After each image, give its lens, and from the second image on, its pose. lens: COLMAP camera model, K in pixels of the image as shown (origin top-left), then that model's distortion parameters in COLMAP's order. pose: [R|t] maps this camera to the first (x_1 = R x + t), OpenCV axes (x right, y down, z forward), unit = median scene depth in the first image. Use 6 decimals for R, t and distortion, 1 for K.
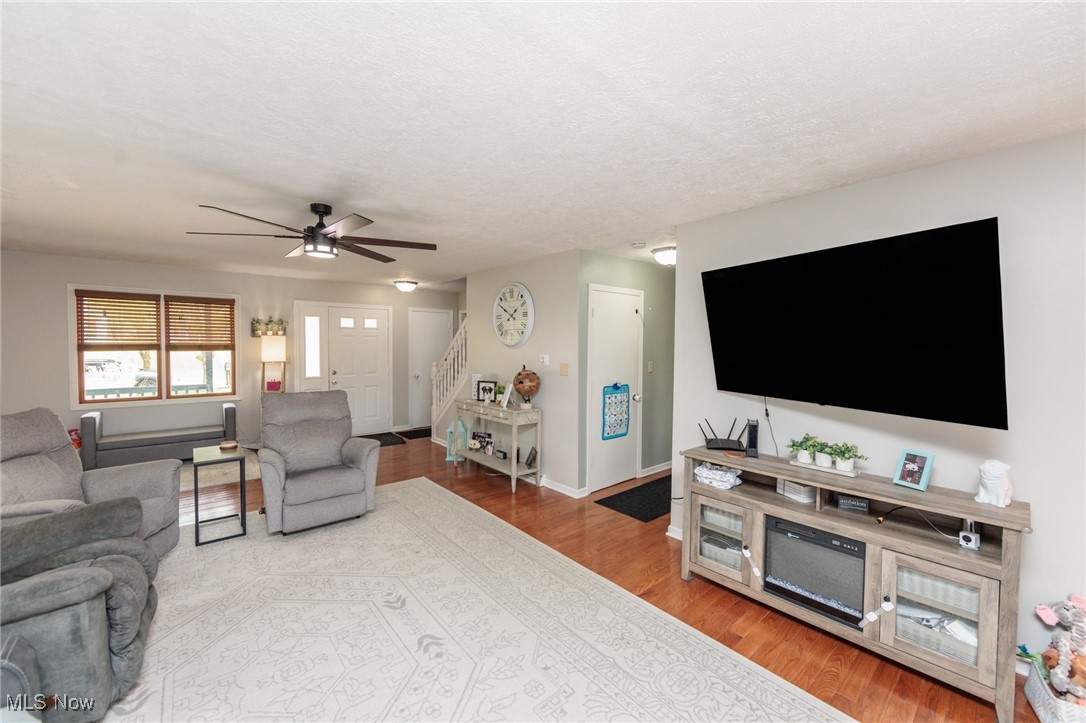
lens RADIAL K [[424.0, 0, 548.0], [0, 424.0, 360.4], [0, 0, 1]] dist [-0.000647, -0.001020]
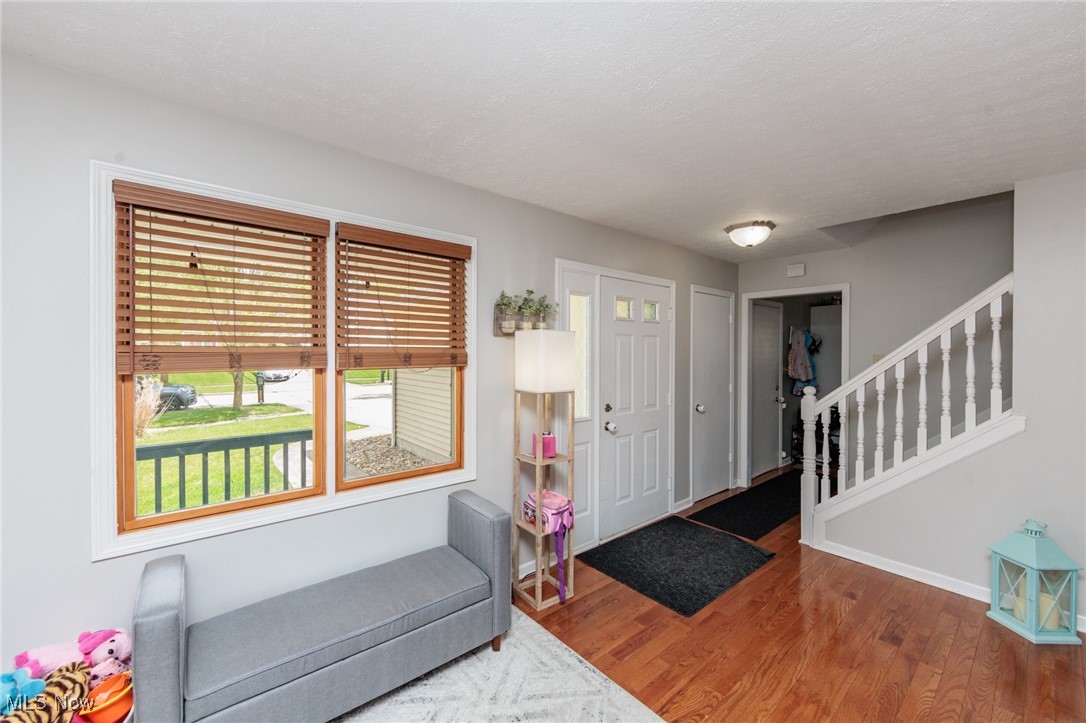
lens RADIAL K [[424.0, 0, 544.4], [0, 424.0, 358.1], [0, 0, 1]] dist [-0.000647, -0.001020]
pose [[0.999893, -0.005611, -0.013504, -0.753285], [0.005212, 0.999555, -0.029365, -0.020619], [0.013662, 0.029292, 0.999478, 0.655981]]
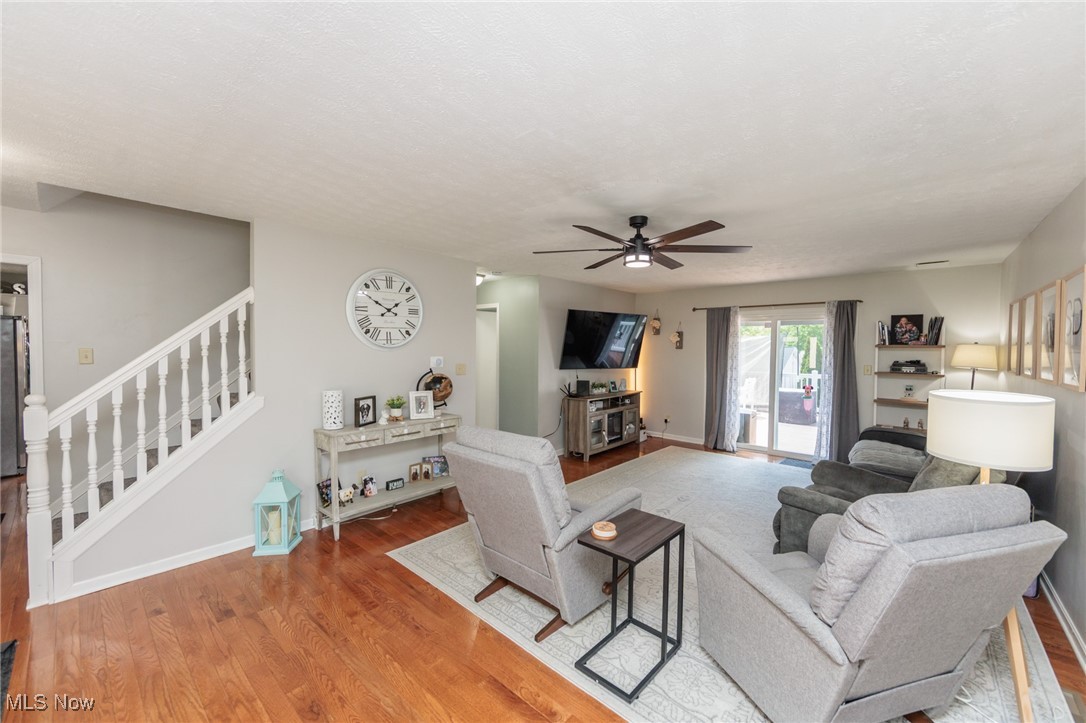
lens RADIAL K [[424.0, 0, 545.2], [0, 424.0, 356.4], [0, 0, 1]] dist [-0.000647, -0.001020]
pose [[-0.135503, -0.033989, 0.990194, -0.915624], [0.027582, 0.998895, 0.038062, -0.039957], [-0.990393, 0.032469, -0.134416, 0.809517]]
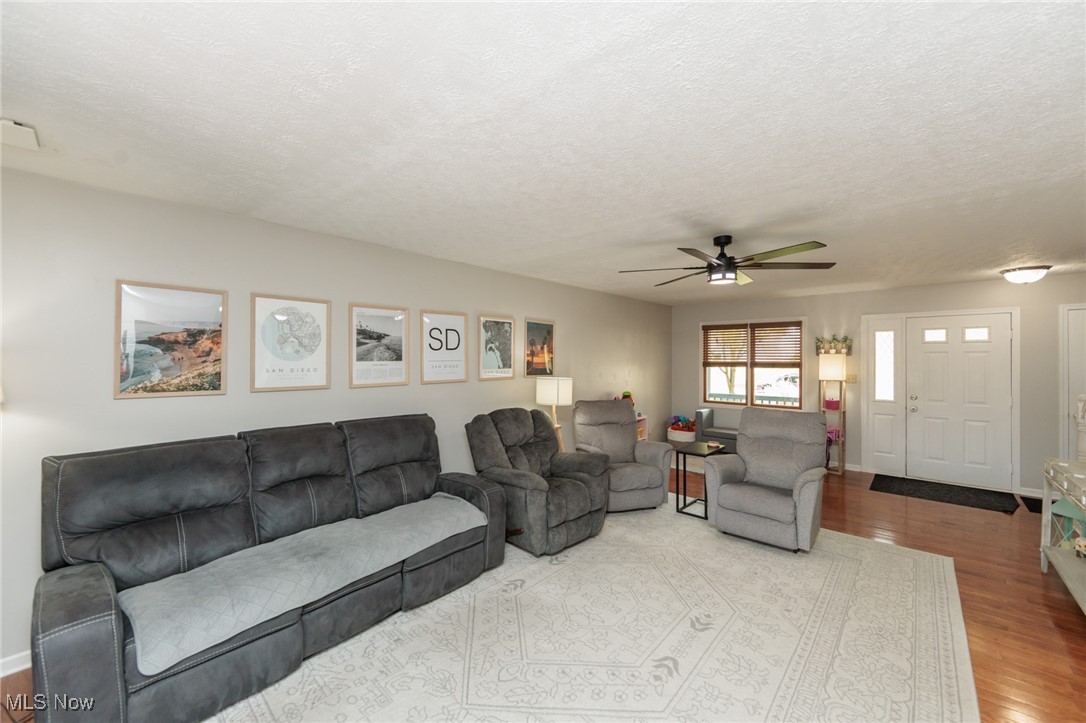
lens RADIAL K [[424.0, 0, 541.7], [0, 424.0, 358.4], [0, 0, 1]] dist [-0.000647, -0.001020]
pose [[0.127049, -0.005873, -0.991879, 0.287988], [-0.039573, 0.999156, -0.010985, -0.012105], [0.991107, 0.040647, 0.126710, 0.238211]]
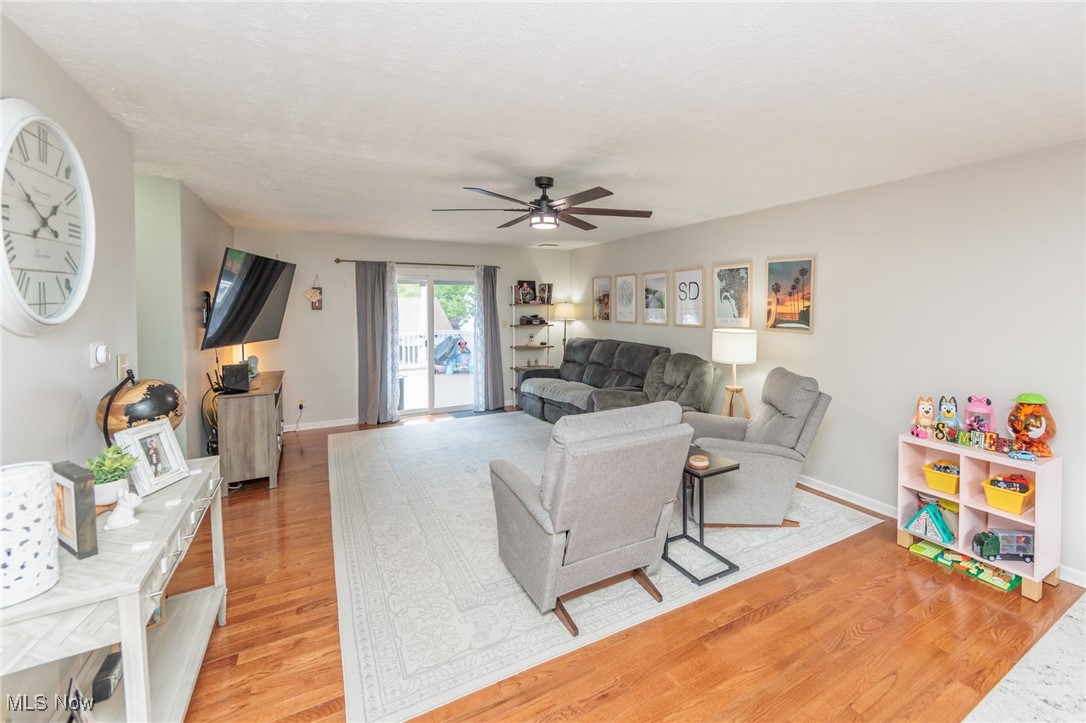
lens RADIAL K [[470.3, 0, 607.3], [0, 470.3, 313.8], [0, 0, 1]] dist [-0.002714, -0.000386]
pose [[-0.987084, -0.010260, 0.159872, -0.514056], [-0.000692, 0.998211, 0.059785, -0.061788], [-0.160199, 0.058903, -0.985326, 1.245562]]
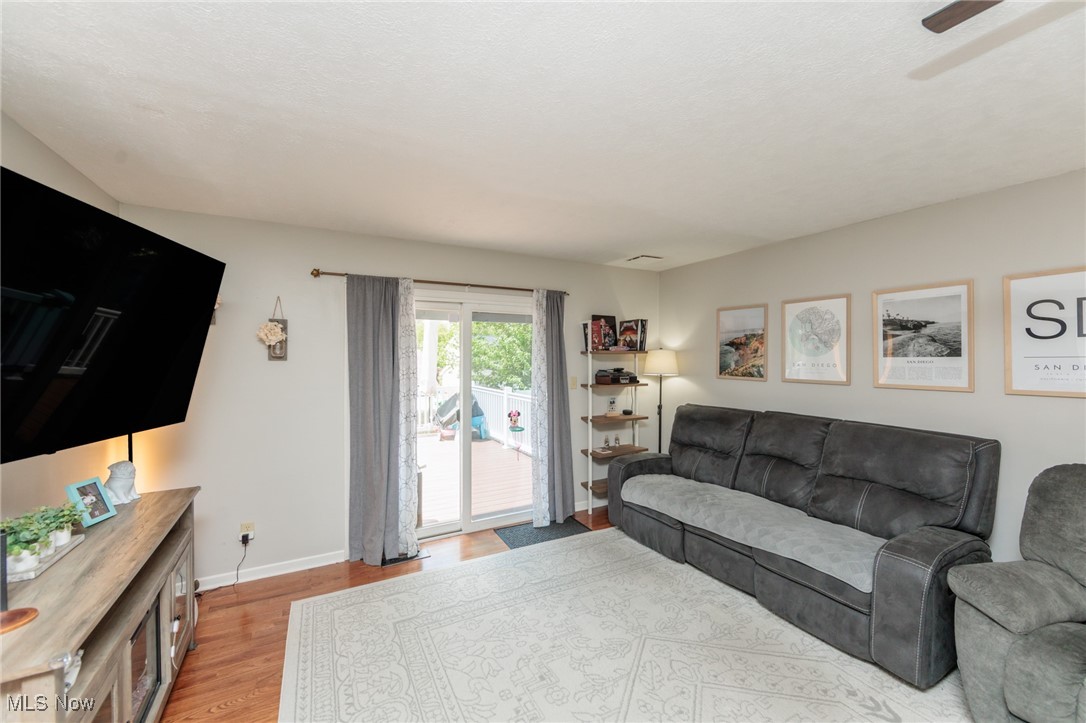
lens RADIAL K [[424.0, 0, 549.3], [0, 424.0, 357.6], [0, 0, 1]] dist [-0.000647, -0.001020]
pose [[-0.979708, -0.007125, 0.200304, -0.085354], [0.001357, 0.999109, 0.042176, -0.027514], [-0.200426, 0.041592, -0.978826, 0.690026]]
